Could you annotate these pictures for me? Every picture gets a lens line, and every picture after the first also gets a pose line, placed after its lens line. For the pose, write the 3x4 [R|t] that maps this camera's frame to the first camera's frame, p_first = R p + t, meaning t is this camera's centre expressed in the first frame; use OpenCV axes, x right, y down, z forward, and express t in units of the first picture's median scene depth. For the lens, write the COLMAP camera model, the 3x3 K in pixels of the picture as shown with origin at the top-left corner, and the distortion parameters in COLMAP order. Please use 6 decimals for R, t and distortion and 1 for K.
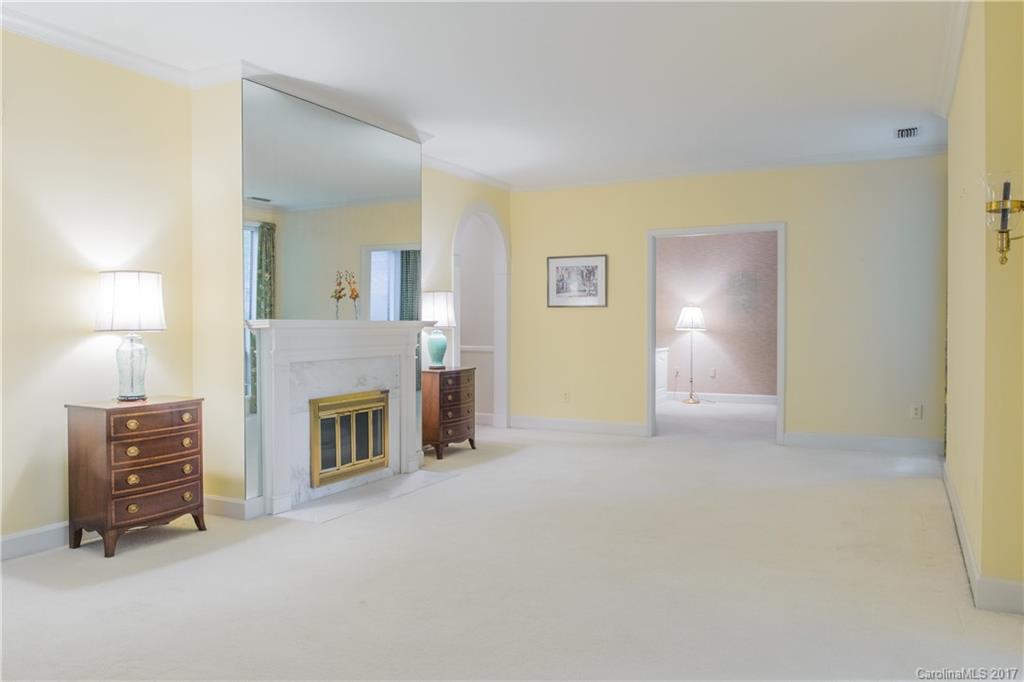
lens RADIAL K [[762.7, 0, 513.2], [0, 762.7, 336.9], [0, 0, 1]] dist [-0.036955, -0.013855]
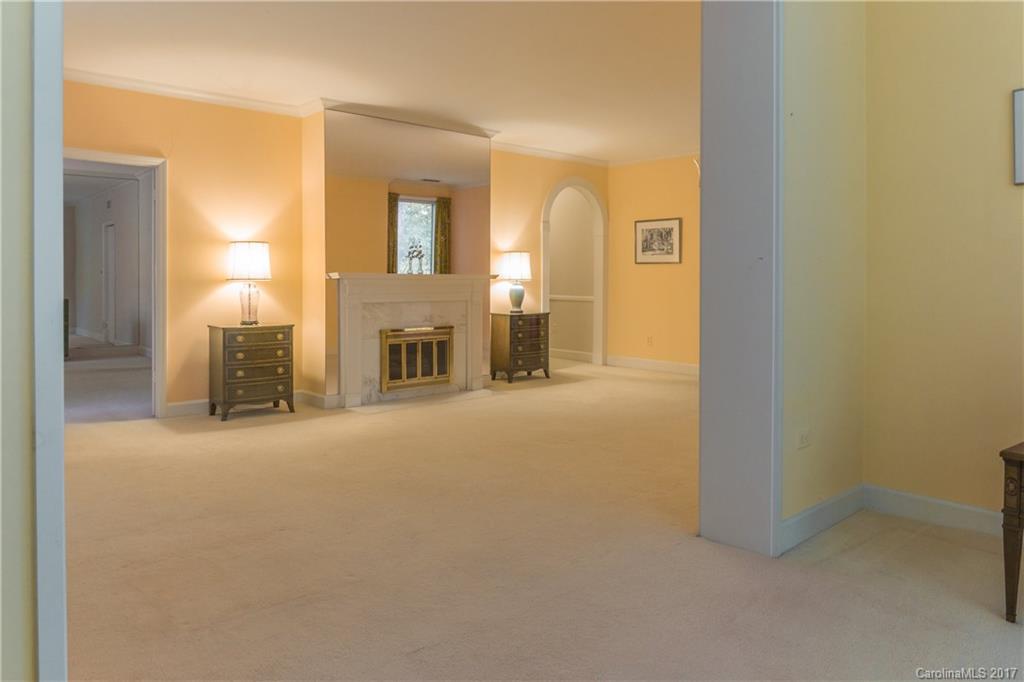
lens RADIAL K [[697.3, 0, 500.4], [0, 697.3, 287.1], [0, 0, 1]] dist [0.003100, 0.001969]
pose [[0.927538, 0.013210, -0.373495, 0.365892], [-0.014316, 0.999898, -0.000187, 0.000149], [0.373454, 0.005521, 0.927632, -0.102943]]
